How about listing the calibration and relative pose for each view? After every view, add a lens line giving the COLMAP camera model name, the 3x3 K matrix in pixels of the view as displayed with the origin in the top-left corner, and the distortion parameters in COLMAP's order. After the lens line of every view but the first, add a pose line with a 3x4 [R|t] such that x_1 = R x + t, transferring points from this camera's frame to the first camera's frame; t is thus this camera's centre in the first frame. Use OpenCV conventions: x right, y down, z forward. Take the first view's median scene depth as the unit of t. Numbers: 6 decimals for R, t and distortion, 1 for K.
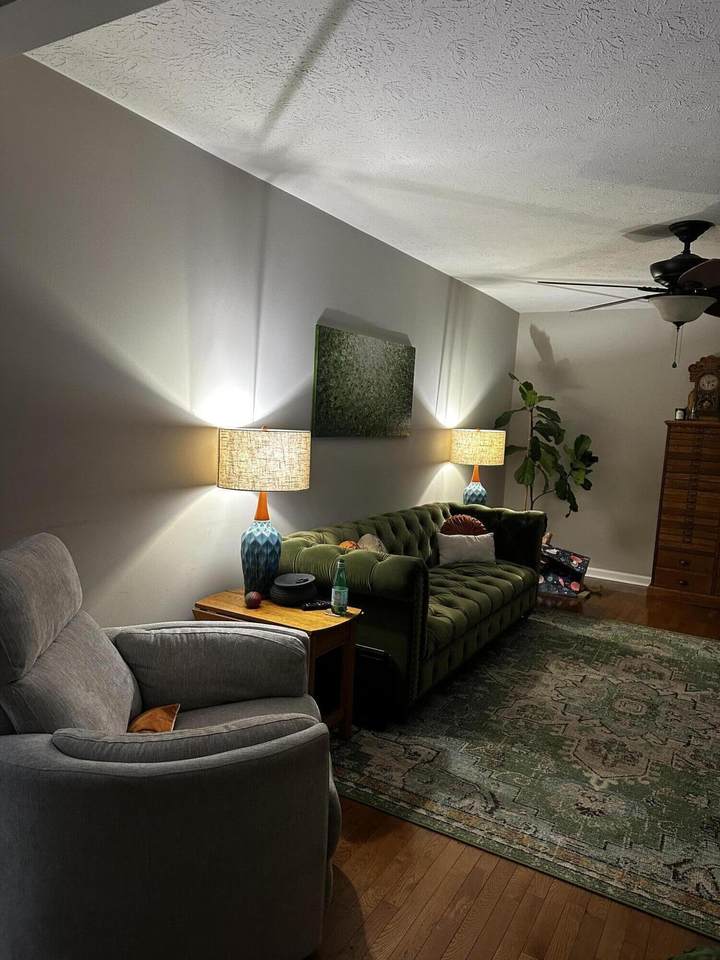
lens RADIAL K [[666.4, 0, 353.1], [0, 666.4, 475.2], [0, 0, 1]] dist [0.052305, -0.023057]
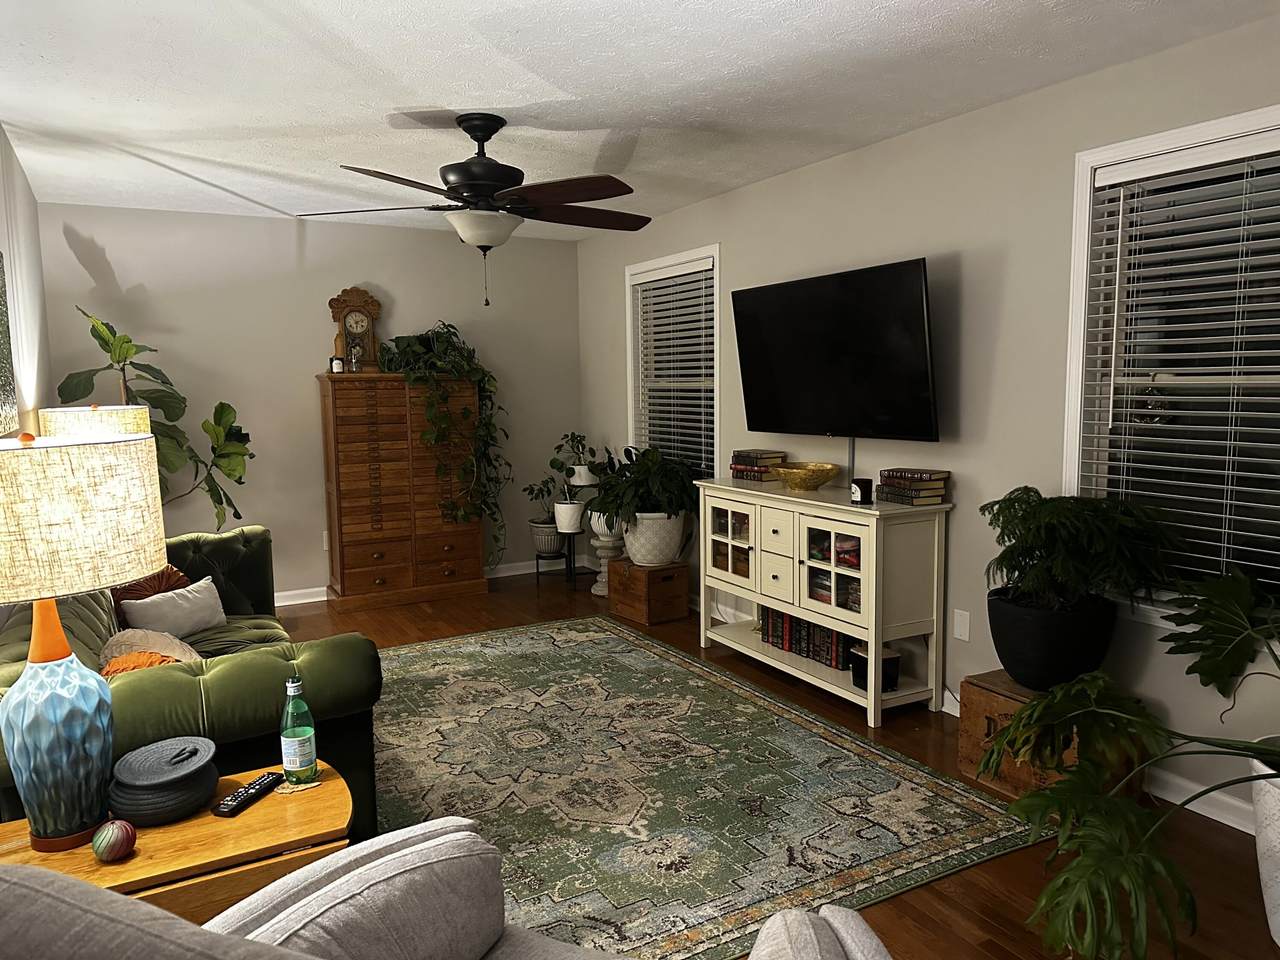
lens RADIAL K [[888.5, 0, 632.7], [0, 888.5, 481.4], [0, 0, 1]] dist [0.052305, -0.023057]
pose [[0.507950, -0.158886, 0.846606, -0.303213], [0.126025, 0.985973, 0.109429, -0.042538], [-0.852117, 0.051109, 0.520849, 0.286649]]
